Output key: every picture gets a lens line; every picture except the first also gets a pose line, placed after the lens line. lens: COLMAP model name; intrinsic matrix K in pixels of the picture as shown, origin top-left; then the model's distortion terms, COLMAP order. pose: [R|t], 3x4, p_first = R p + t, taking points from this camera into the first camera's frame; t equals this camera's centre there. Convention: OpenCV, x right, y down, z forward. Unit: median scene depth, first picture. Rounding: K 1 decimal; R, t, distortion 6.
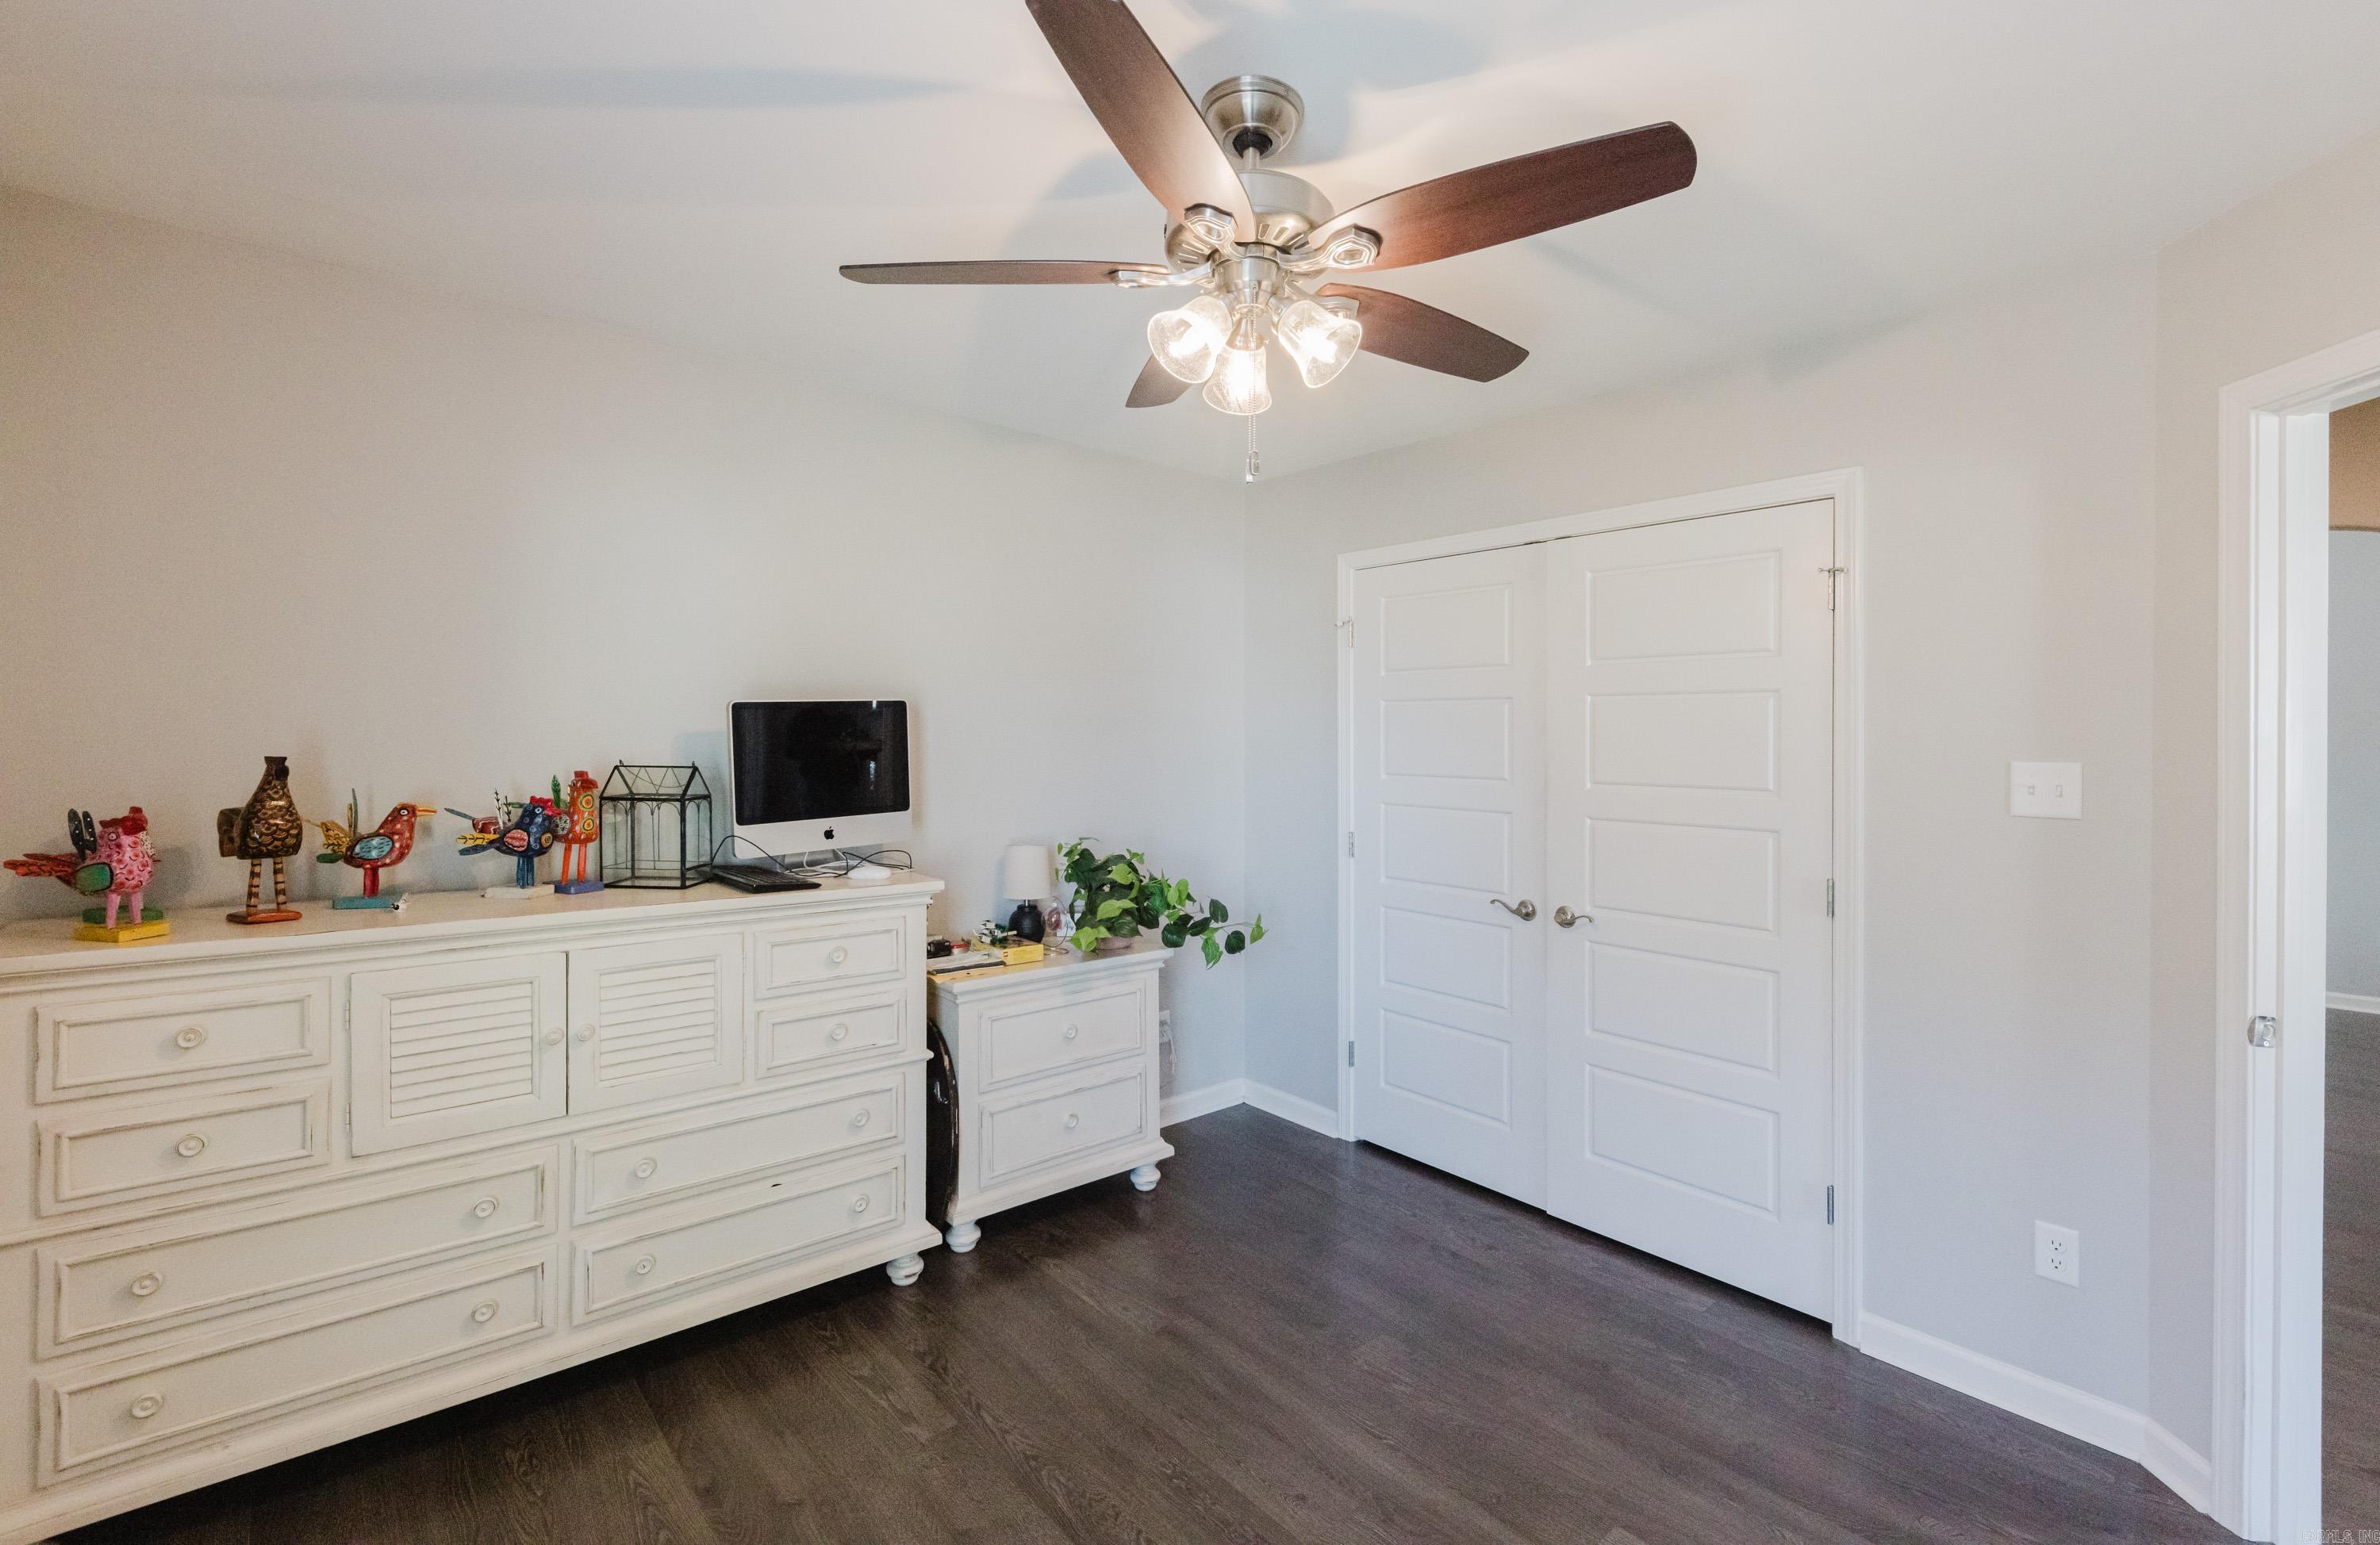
lens RADIAL K [[1019.8, 0, 1190.0], [0, 1019.8, 772.5], [0, 0, 1]] dist [-0.000437, -0.000182]
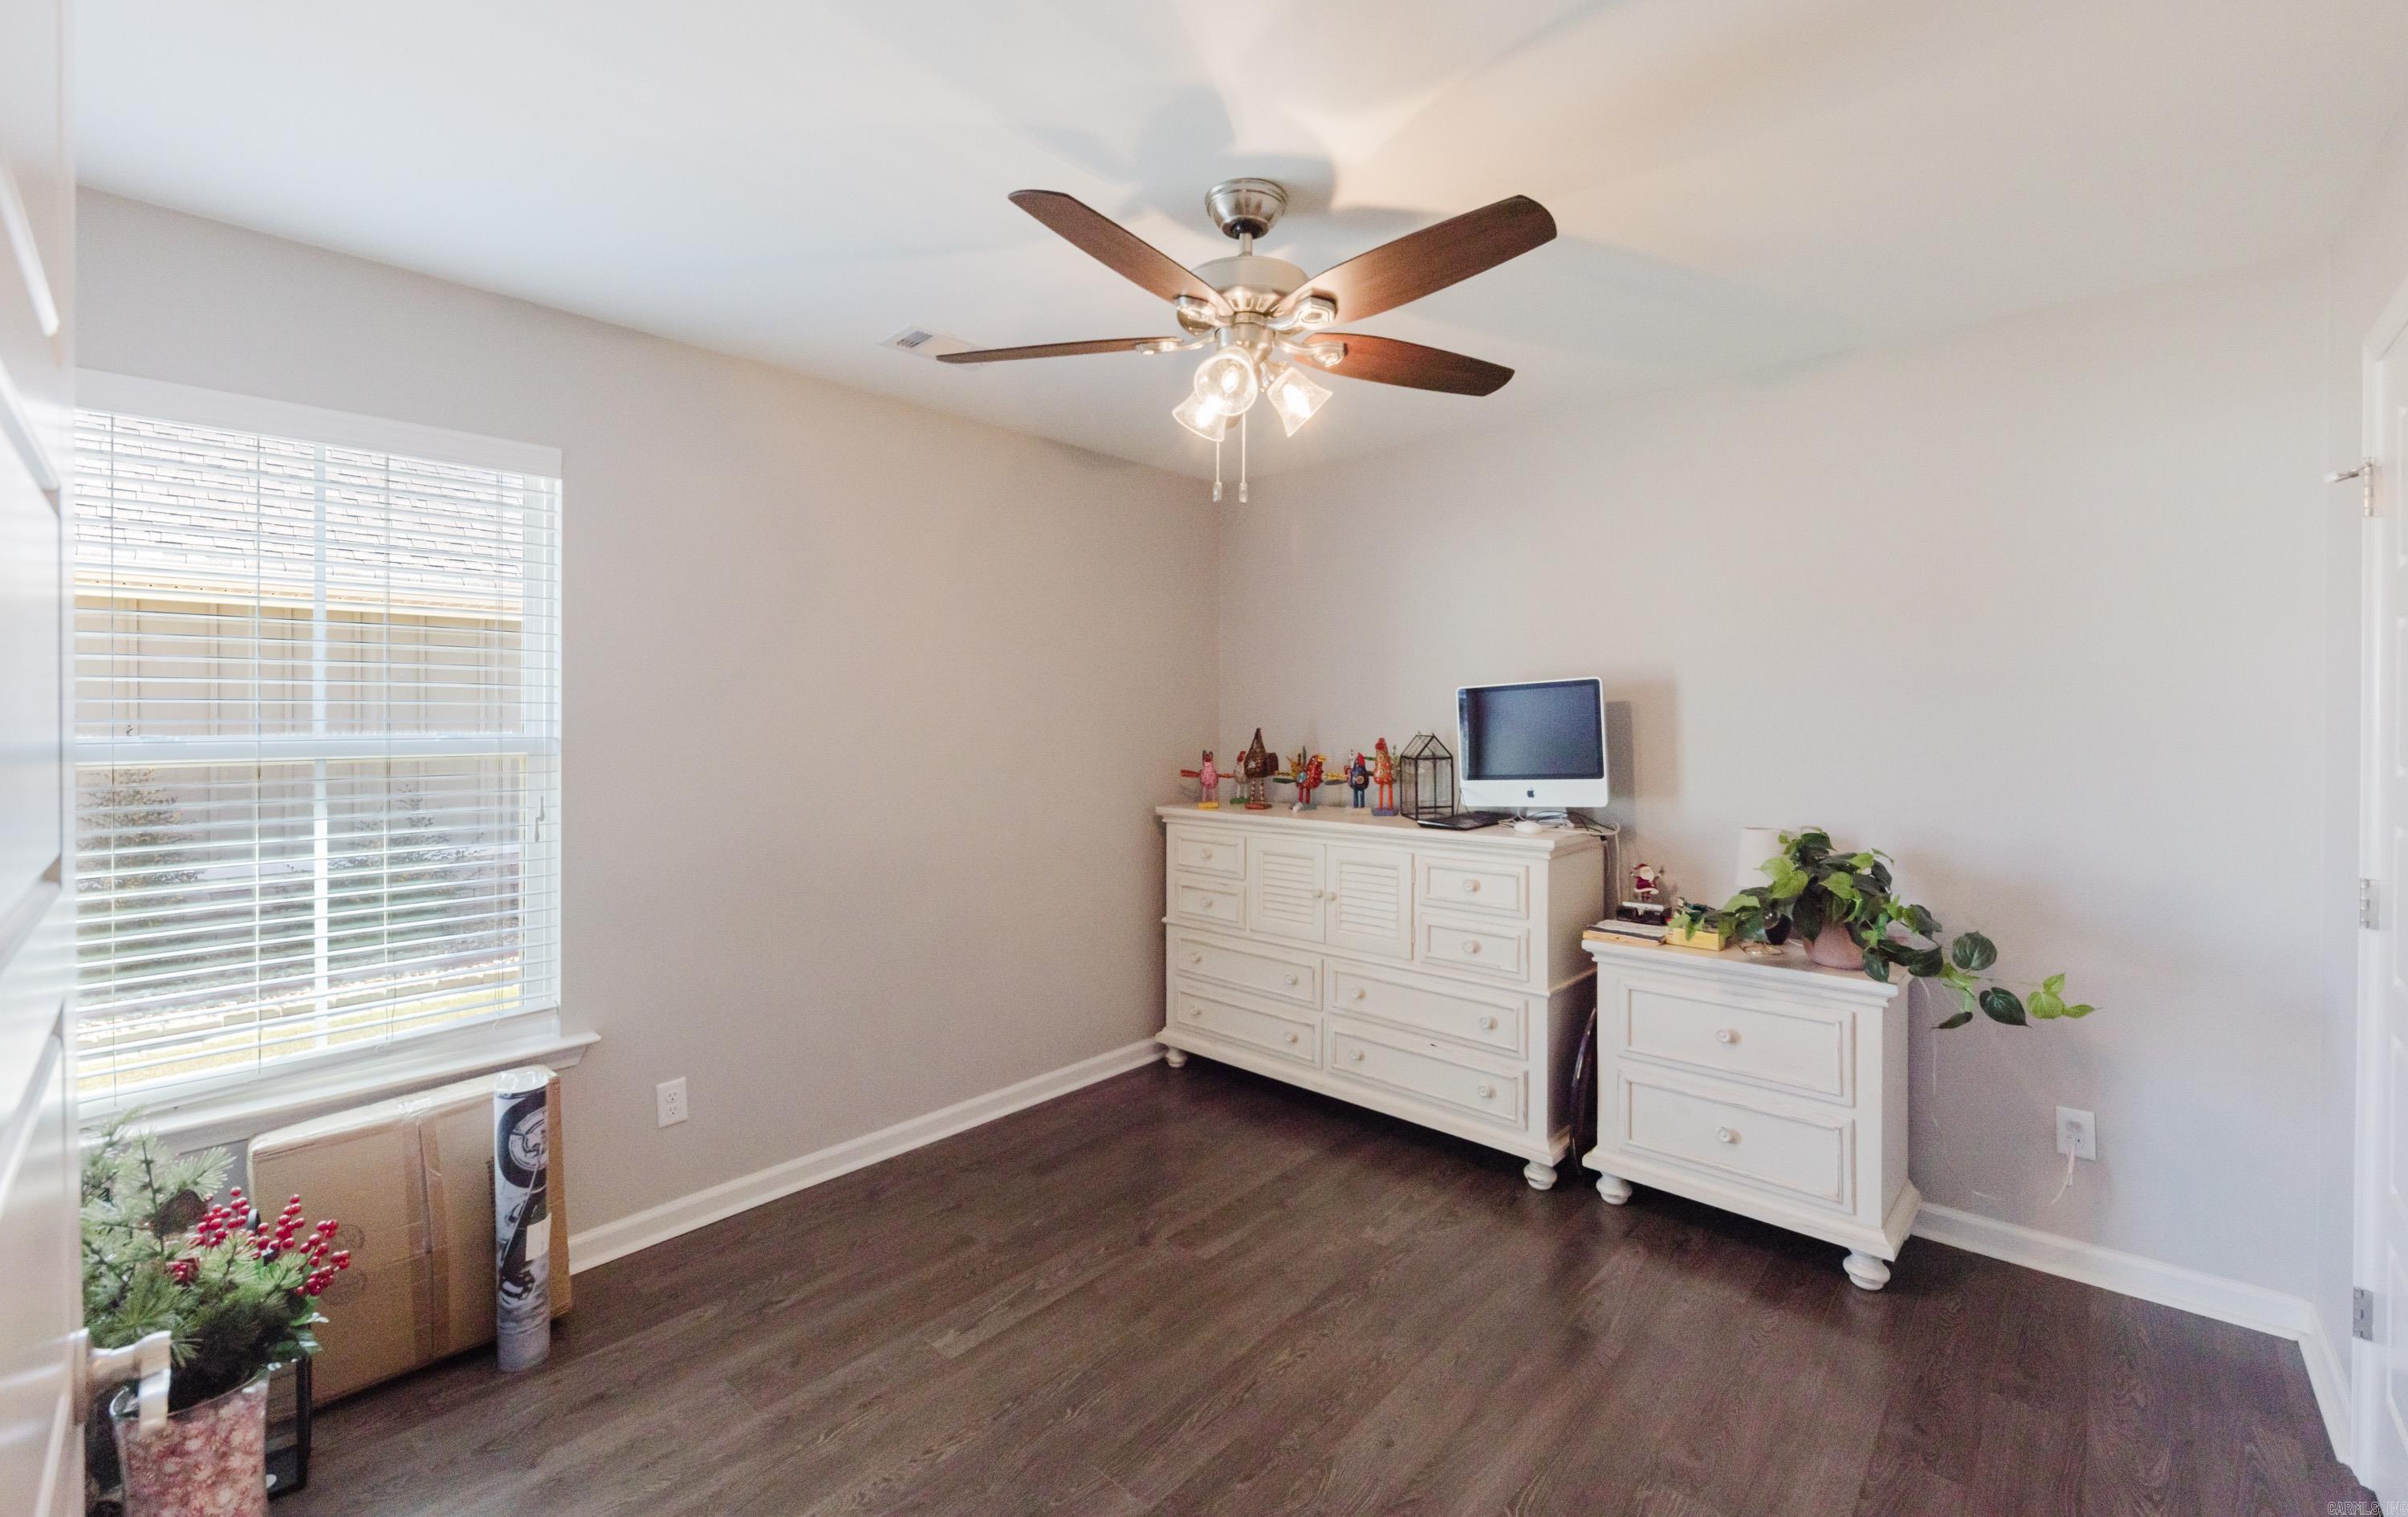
lens RADIAL K [[963.8, 0, 1200.9], [0, 963.8, 720.6], [0, 0, 1]] dist [-0.001092, -0.000250]
pose [[0.134232, 0.004828, -0.990938, 0.831545], [-0.010920, 0.999935, 0.003392, -0.029703], [0.990890, 0.010366, 0.134276, 0.518594]]
